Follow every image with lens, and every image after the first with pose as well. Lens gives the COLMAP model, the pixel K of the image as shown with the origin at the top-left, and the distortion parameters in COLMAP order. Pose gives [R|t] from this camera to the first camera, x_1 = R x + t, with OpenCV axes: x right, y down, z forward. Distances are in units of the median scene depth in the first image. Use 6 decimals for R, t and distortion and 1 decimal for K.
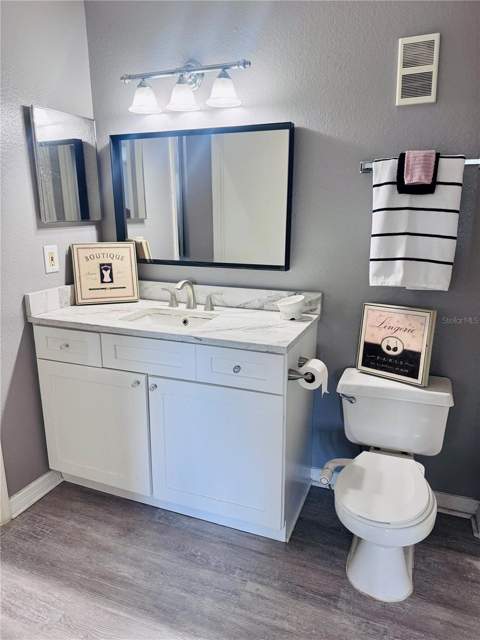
lens RADIAL K [[441.2, 0, 233.2], [0, 441.2, 319.6], [0, 0, 1]] dist [-0.007716, -0.011221]
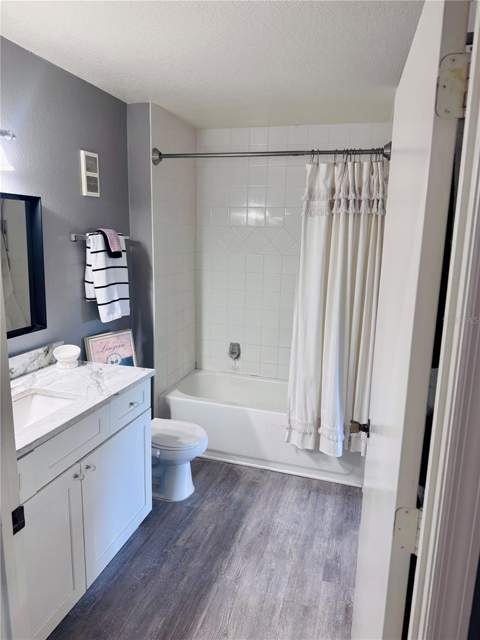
lens RADIAL K [[441.2, 0, 240.6], [0, 441.2, 318.0], [0, 0, 1]] dist [-0.007716, -0.011221]
pose [[-0.087805, -0.183370, 0.979115, -1.140086], [0.214146, 0.956455, 0.198331, -0.289742], [-0.972847, 0.227088, -0.044714, 0.676947]]
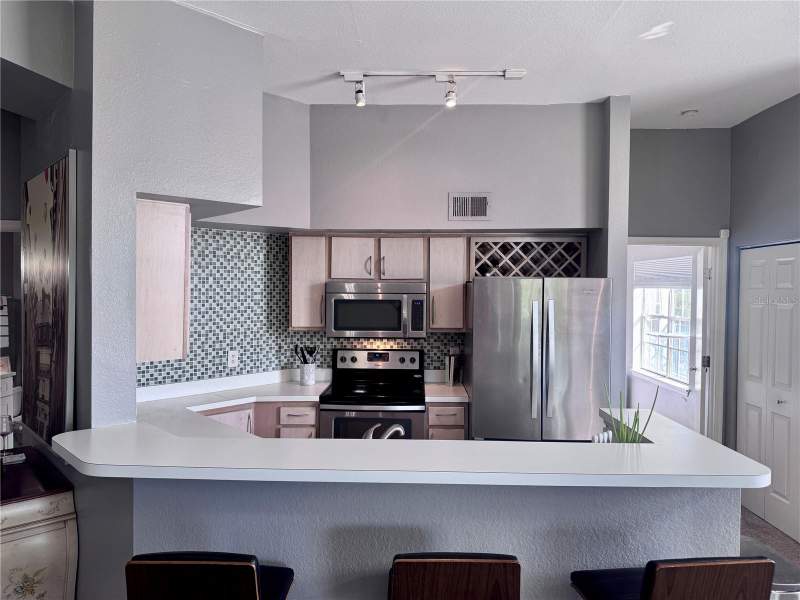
lens RADIAL K [[551.5, 0, 400.8], [0, 551.5, 299.4], [0, 0, 1]] dist [-0.007716, -0.011221]
pose [[-0.349046, -0.008517, 0.937067, -3.205780], [0.215513, 0.972426, 0.089114, -0.123278], [-0.911987, 0.233056, -0.337586, -0.046318]]
